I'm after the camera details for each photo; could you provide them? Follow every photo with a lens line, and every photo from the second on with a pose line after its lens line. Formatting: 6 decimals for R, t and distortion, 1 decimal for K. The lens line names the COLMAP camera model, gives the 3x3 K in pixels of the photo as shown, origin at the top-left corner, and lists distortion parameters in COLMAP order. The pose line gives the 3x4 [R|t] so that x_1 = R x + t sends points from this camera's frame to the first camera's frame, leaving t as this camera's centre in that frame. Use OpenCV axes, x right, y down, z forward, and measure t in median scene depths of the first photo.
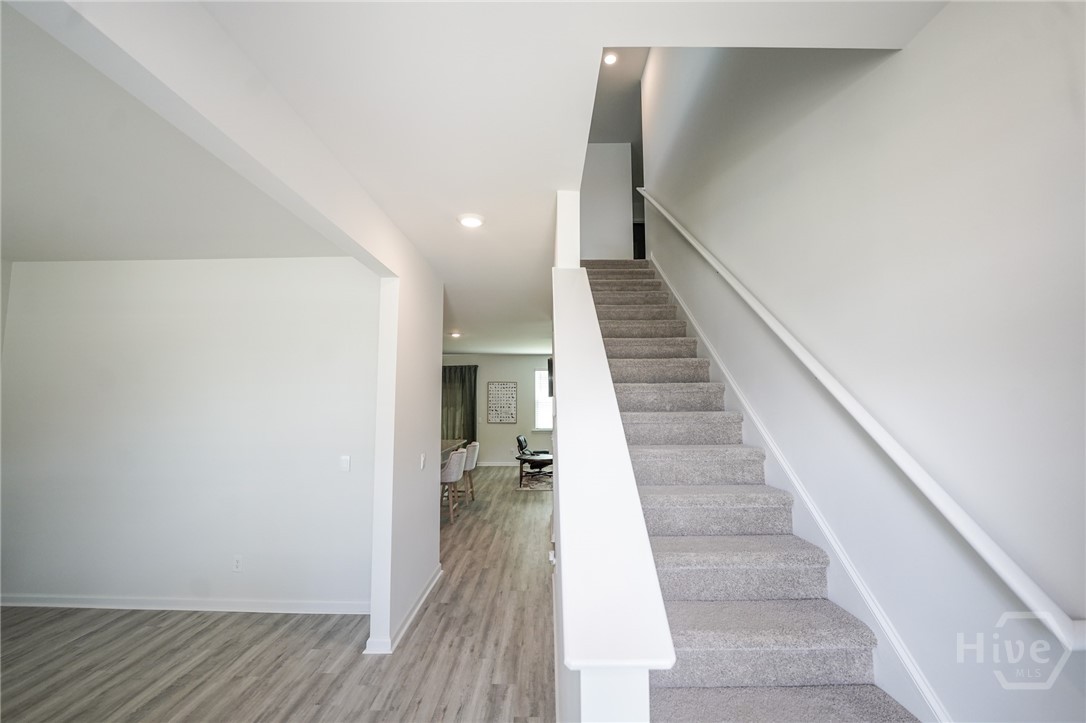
lens RADIAL K [[444.6, 0, 543.0], [0, 444.6, 361.5], [0, 0, 1]] dist [-0.022918, 0.000513]
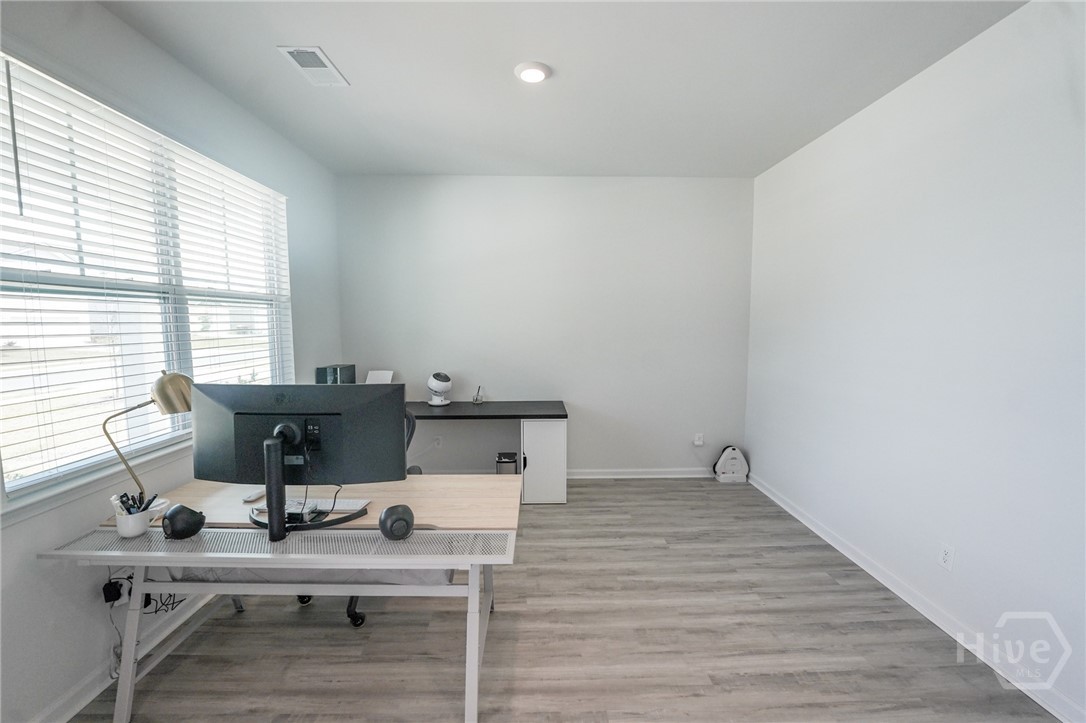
lens RADIAL K [[444.6, 0, 543.0], [0, 444.6, 361.5], [0, 0, 1]] dist [-0.022918, 0.000513]
pose [[0.035261, 0.093706, -0.994975, -0.150517], [0.091324, 0.991127, 0.096580, 0.087410], [0.995197, -0.094271, 0.026390, 0.516290]]
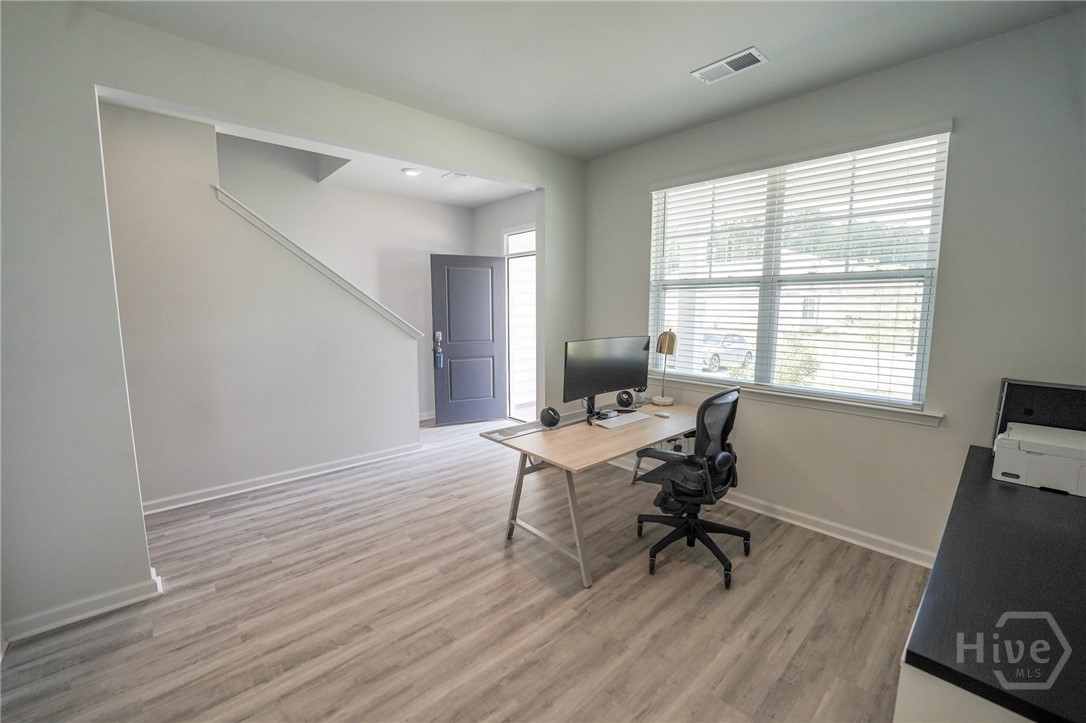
lens RADIAL K [[444.6, 0, 543.0], [0, 444.6, 361.5], [0, 0, 1]] dist [-0.022918, 0.000513]
pose [[-0.685959, -0.086769, 0.722448, -1.392728], [-0.064903, 0.996203, 0.058023, 0.146618], [-0.724740, -0.007088, -0.688986, 1.020602]]
